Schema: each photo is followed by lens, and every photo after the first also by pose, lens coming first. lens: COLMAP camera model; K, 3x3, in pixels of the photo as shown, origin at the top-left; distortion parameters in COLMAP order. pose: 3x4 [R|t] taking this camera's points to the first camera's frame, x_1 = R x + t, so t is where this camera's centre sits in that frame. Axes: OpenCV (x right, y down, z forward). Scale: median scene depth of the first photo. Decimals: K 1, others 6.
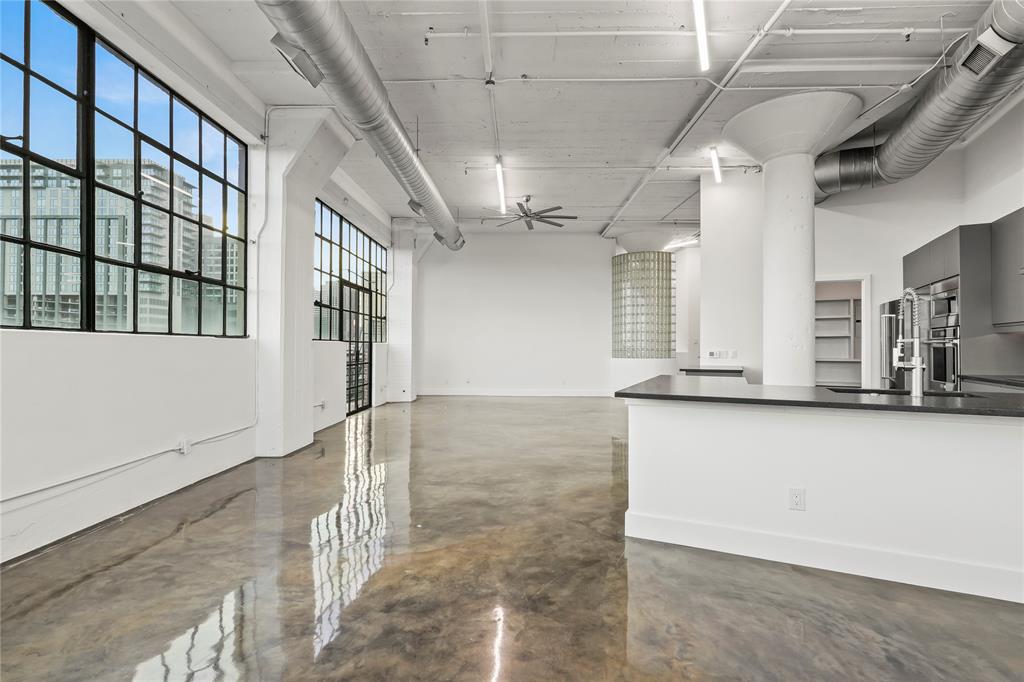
lens RADIAL K [[469.7, 0, 509.2], [0, 469.7, 345.9], [0, 0, 1]] dist [-0.002376, 0.001819]
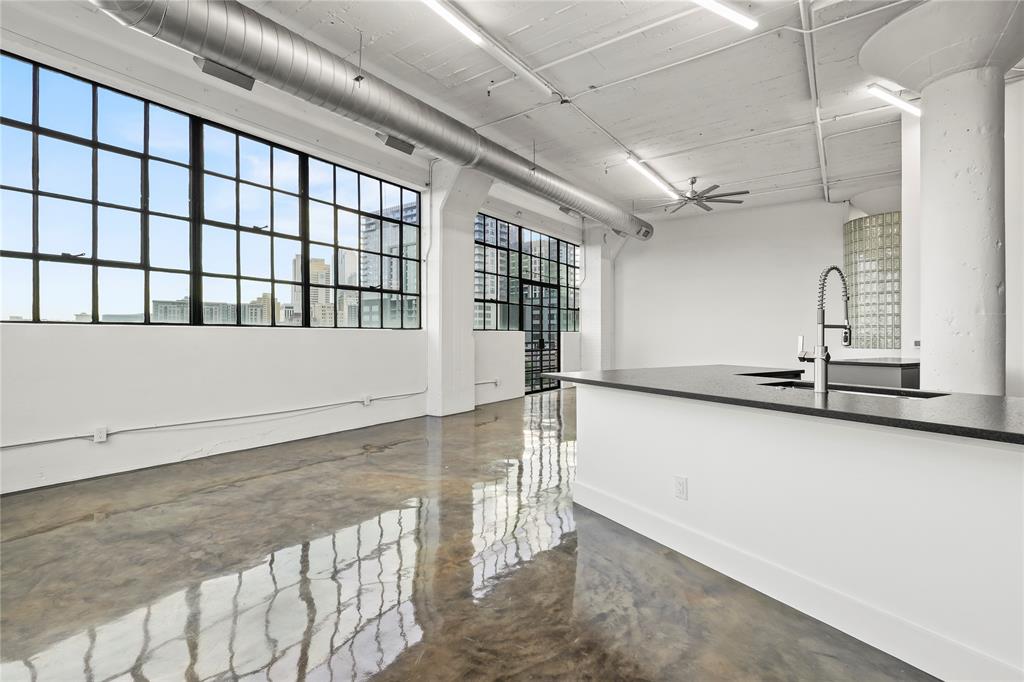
lens RADIAL K [[469.7, 0, 505.1], [0, 469.7, 335.8], [0, 0, 1]] dist [-0.002376, 0.001819]
pose [[0.825431, -0.003478, -0.564492, 0.438288], [0.004602, 0.999989, 0.000568, 0.001953], [0.564484, -0.003067, 0.825439, -0.015010]]
